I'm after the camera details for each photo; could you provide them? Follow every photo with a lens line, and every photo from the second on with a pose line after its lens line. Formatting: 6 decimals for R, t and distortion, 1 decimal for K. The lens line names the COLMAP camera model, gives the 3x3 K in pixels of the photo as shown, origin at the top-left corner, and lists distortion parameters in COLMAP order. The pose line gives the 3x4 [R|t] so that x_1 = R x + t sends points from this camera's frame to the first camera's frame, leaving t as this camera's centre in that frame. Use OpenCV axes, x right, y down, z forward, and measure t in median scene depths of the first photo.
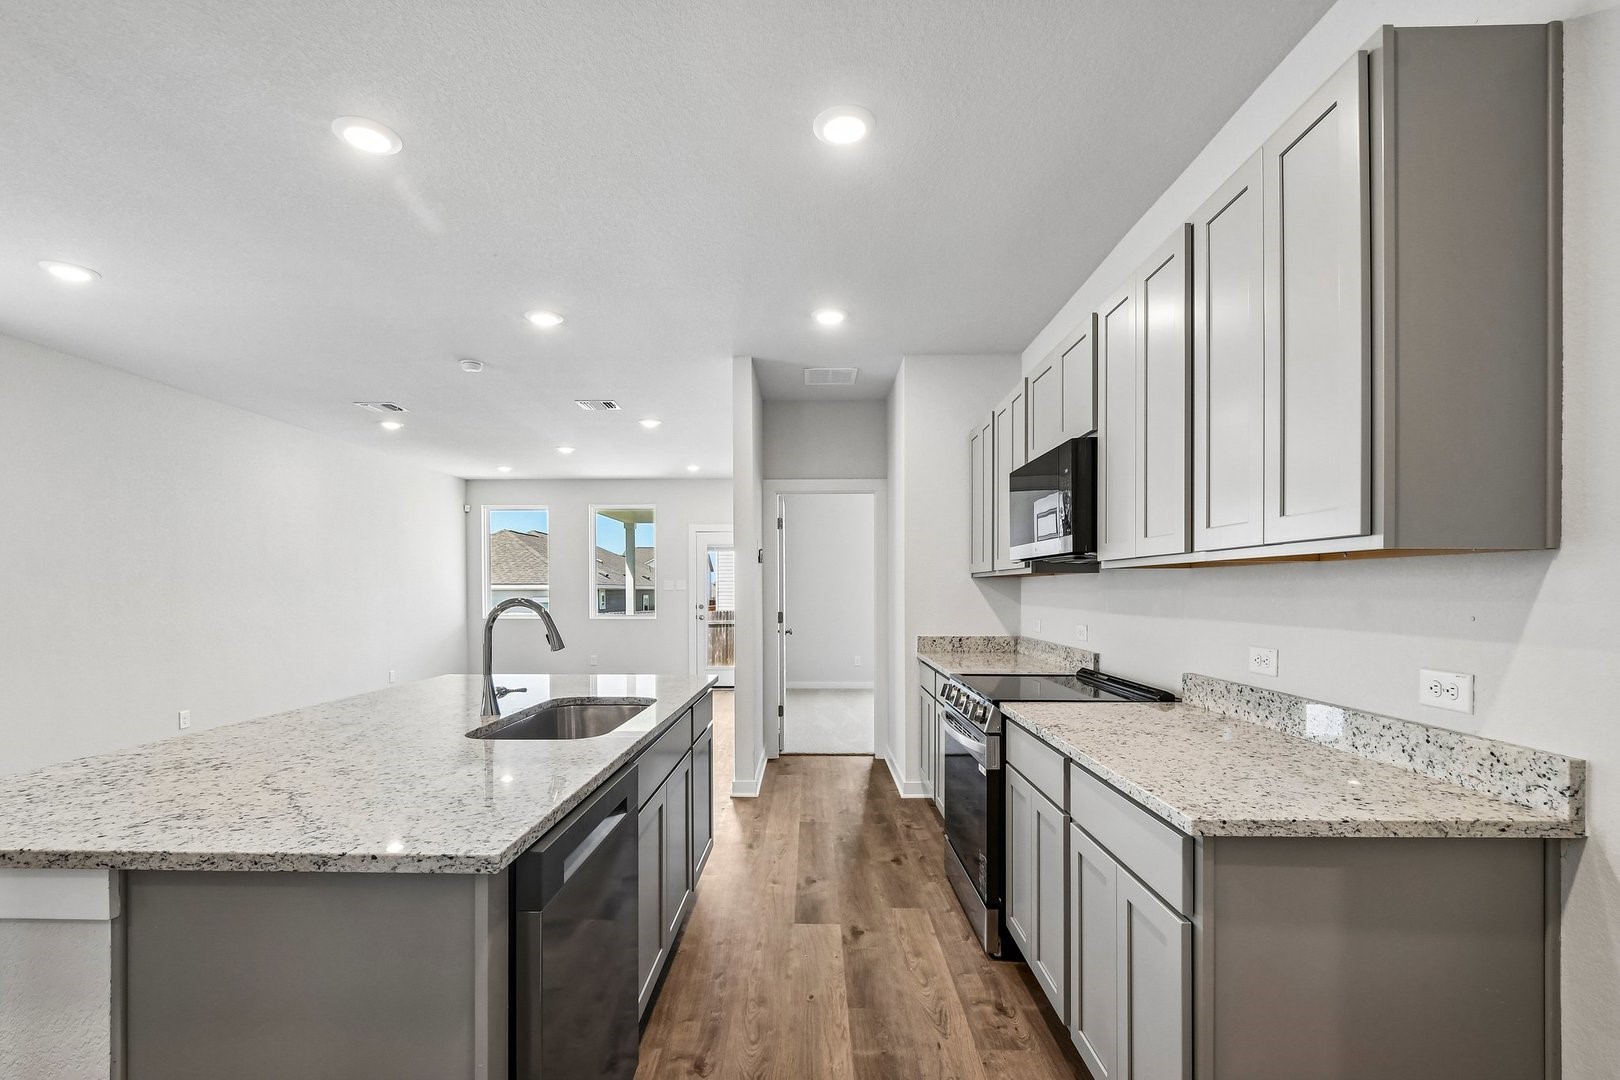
lens RADIAL K [[711.7, 0, 791.8], [0, 711.7, 596.1], [0, 0, 1]] dist [0.004792, -0.004286]
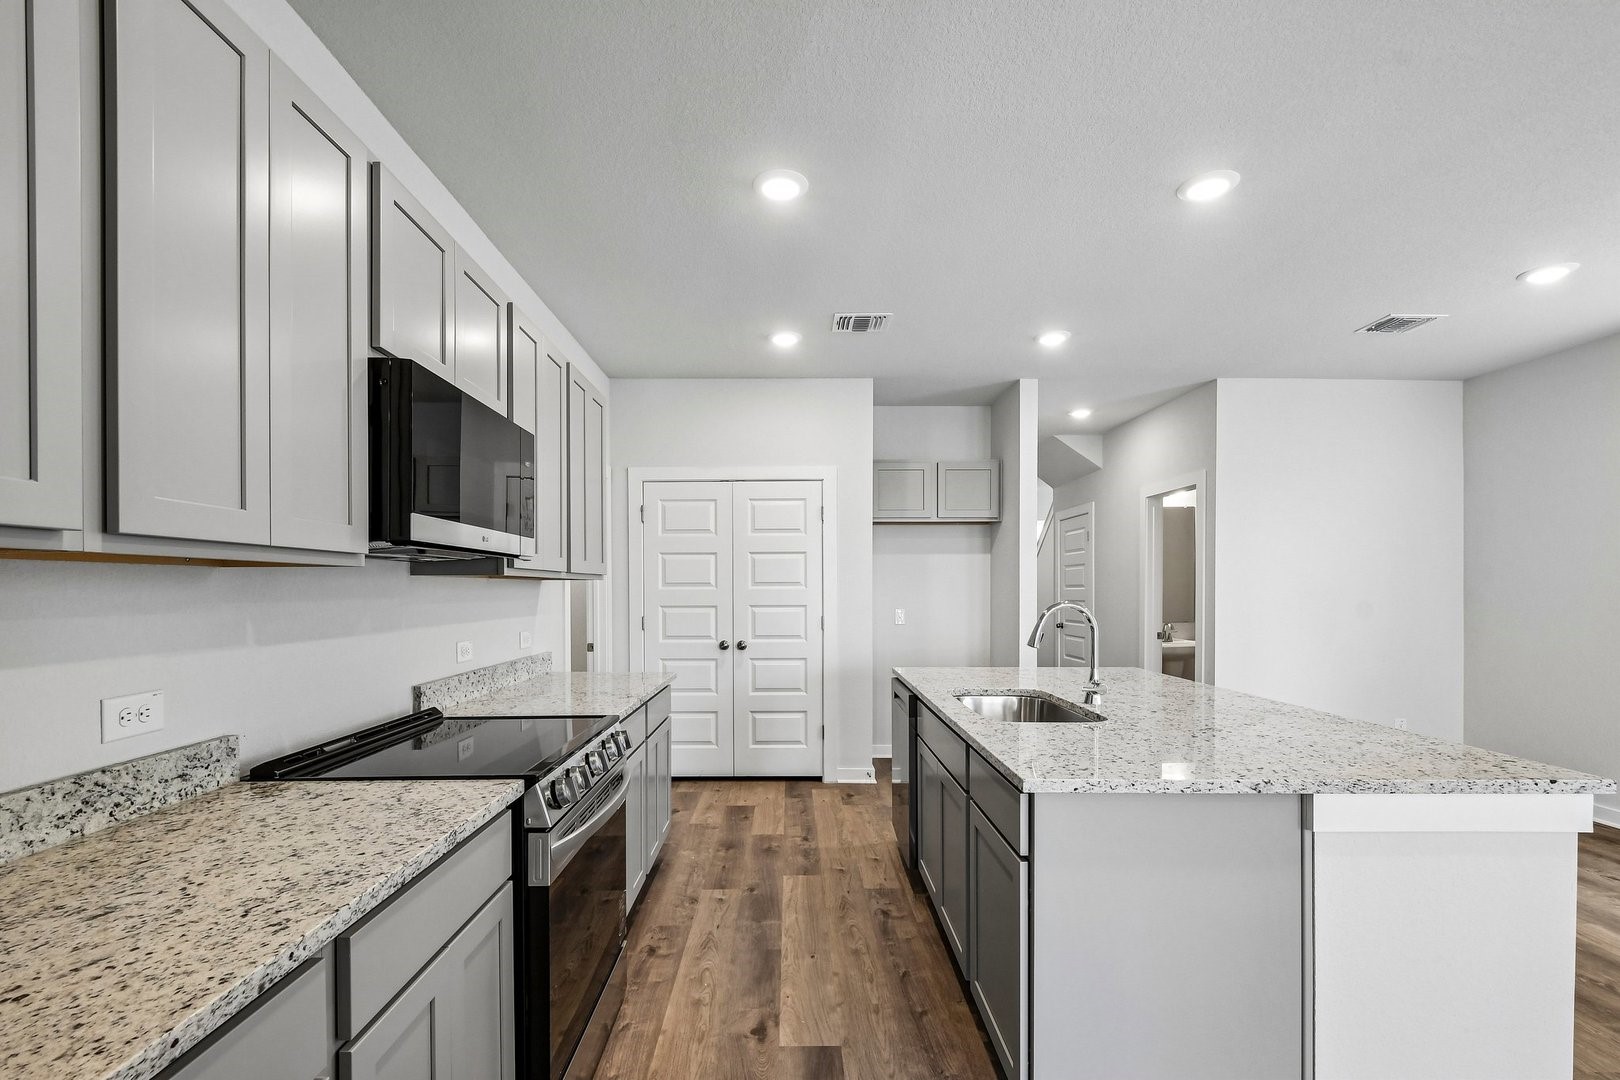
lens RADIAL K [[711.7, 0, 791.8], [0, 711.7, 596.1], [0, 0, 1]] dist [0.004792, -0.004286]
pose [[-0.999554, 0.005866, -0.029294, 0.082431], [0.005290, 0.999792, 0.019710, -0.027011], [0.029404, 0.019546, -0.999376, 1.934339]]
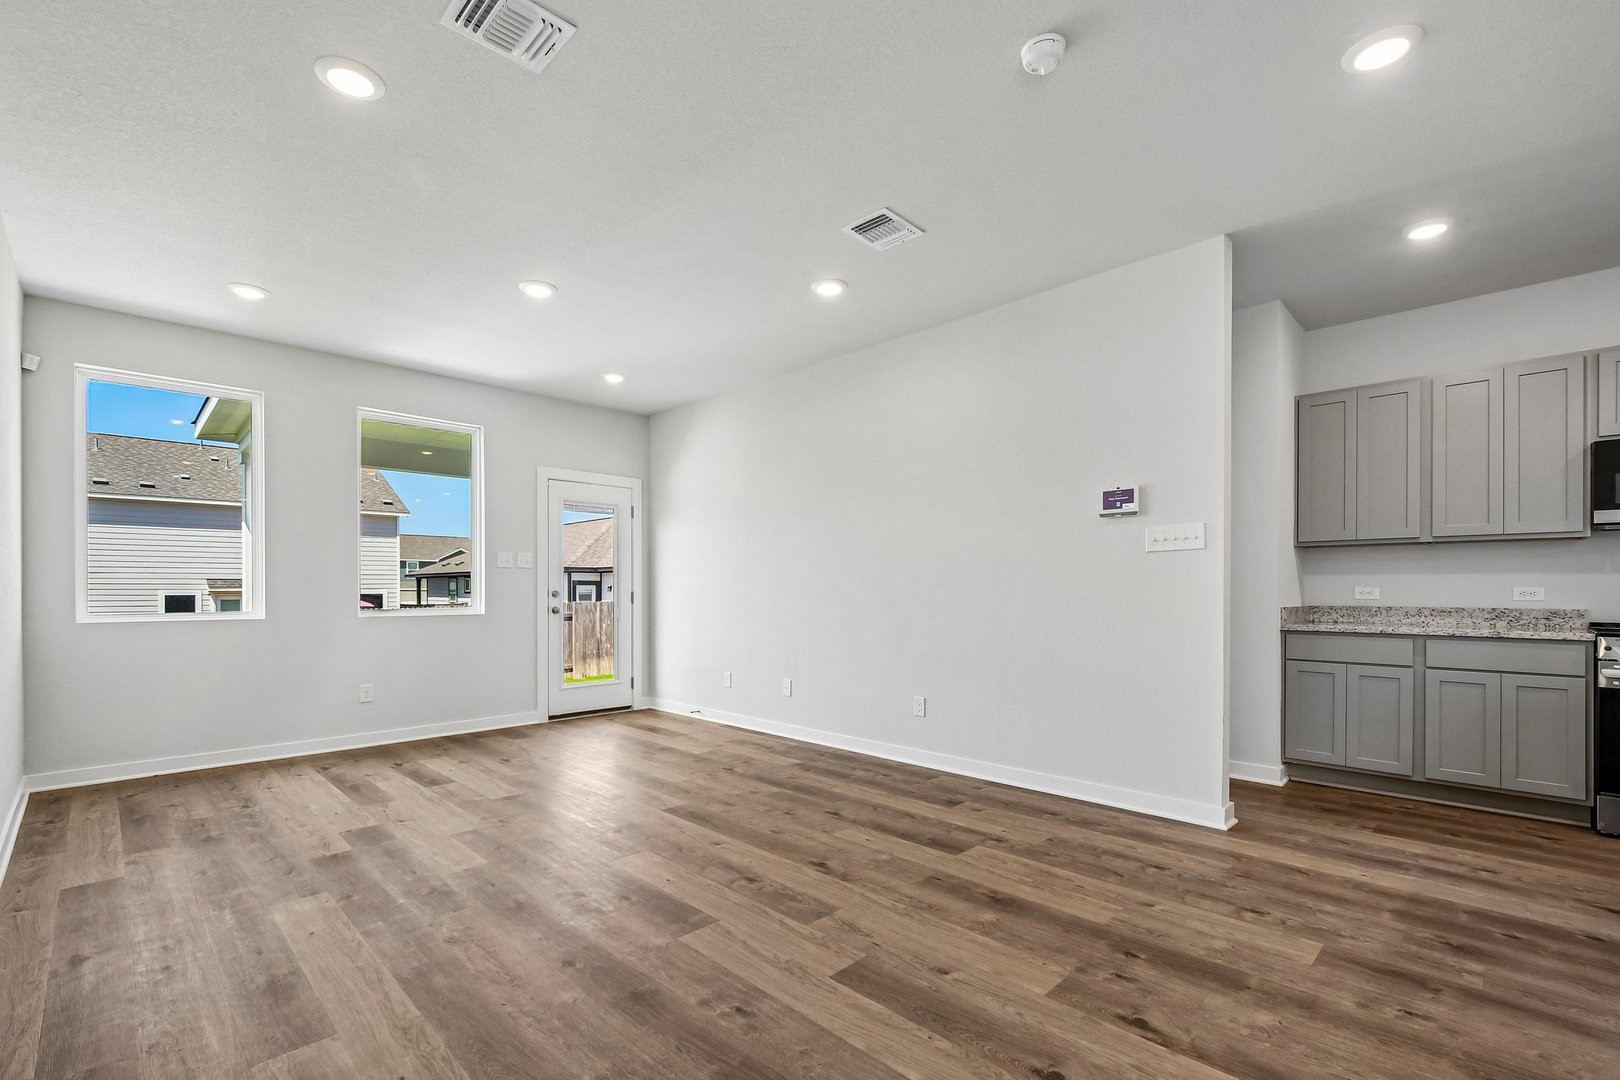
lens RADIAL K [[711.7, 0, 791.8], [0, 711.7, 596.1], [0, 0, 1]] dist [0.004792, -0.004286]
pose [[0.697080, -0.002392, 0.716990, -1.669678], [0.004754, 0.999988, -0.001285, 0.070756], [-0.716978, 0.004304, 0.697083, 1.453635]]
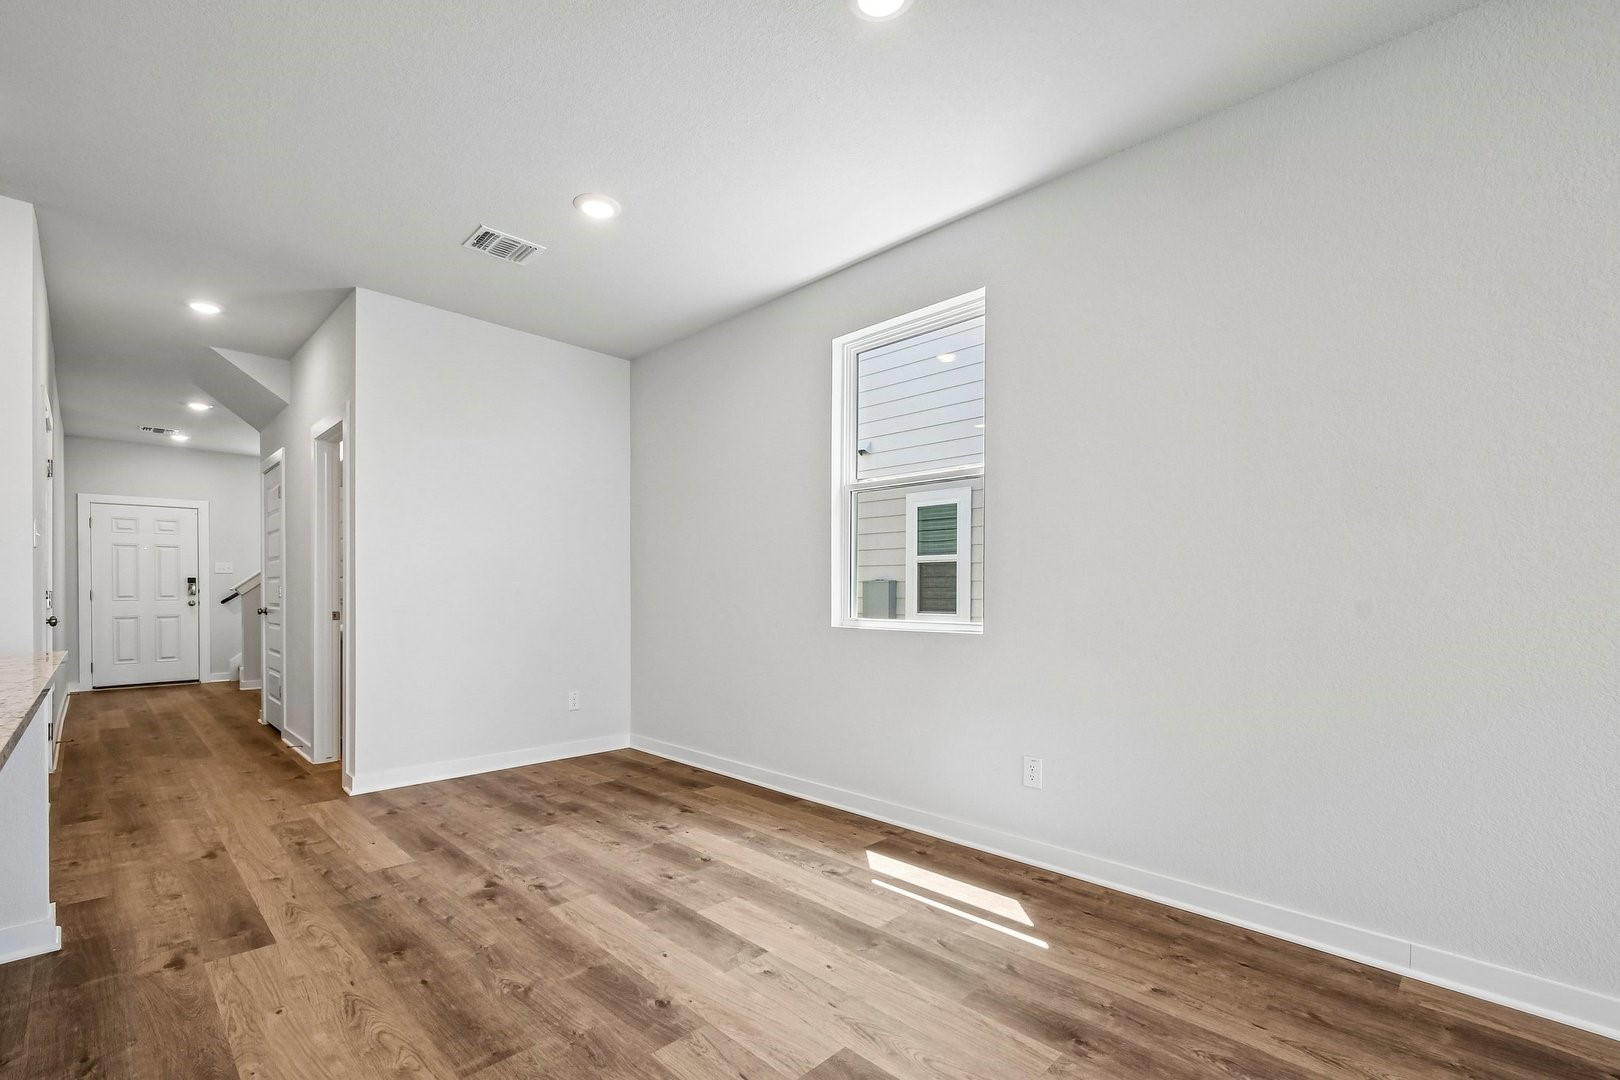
lens RADIAL K [[711.7, 0, 791.8], [0, 711.7, 596.1], [0, 0, 1]] dist [0.004792, -0.004286]
pose [[-0.691546, 0.008531, -0.722282, -0.672439], [-0.006770, 0.999810, 0.018292, 0.062786], [0.722300, 0.017540, -0.691357, 1.778652]]
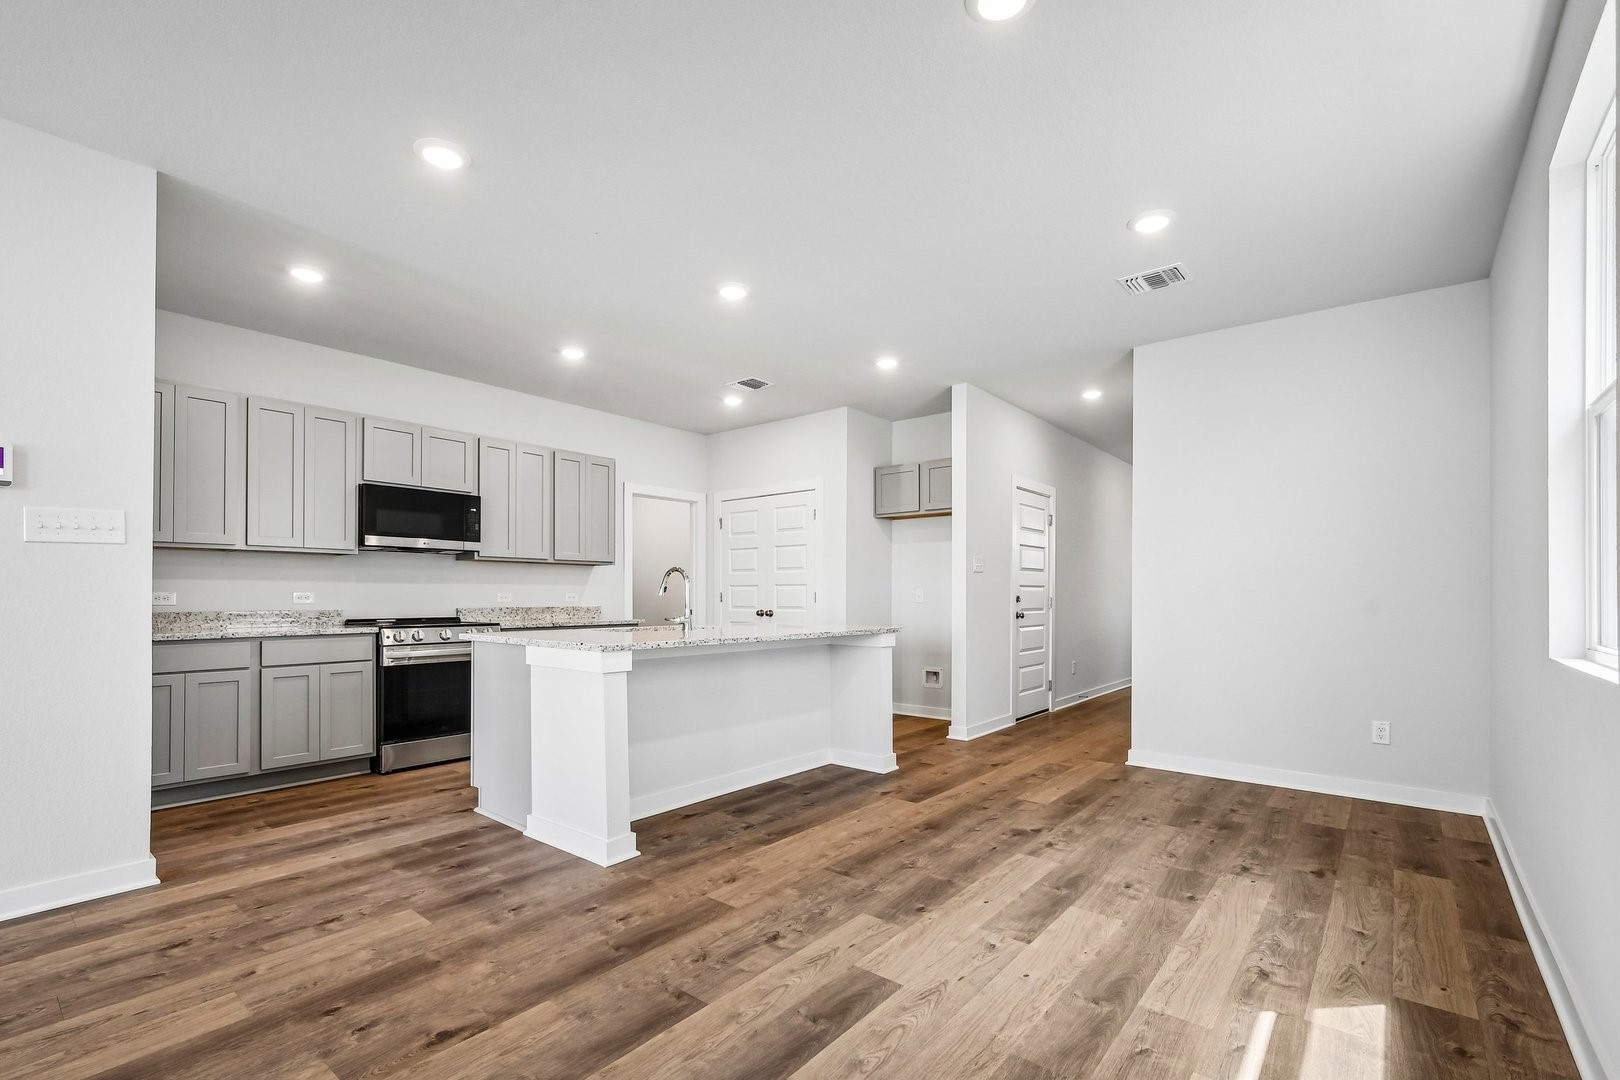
lens RADIAL K [[718.4, 0, 800.6], [0, 718.4, 590.6], [0, 0, 1]] dist [0.002883, -0.000257]
pose [[-0.785859, 0.006757, 0.618369, -1.633089], [0.007906, 0.999968, -0.000879, 0.063315], [-0.618355, 0.004199, -0.785888, 2.062965]]
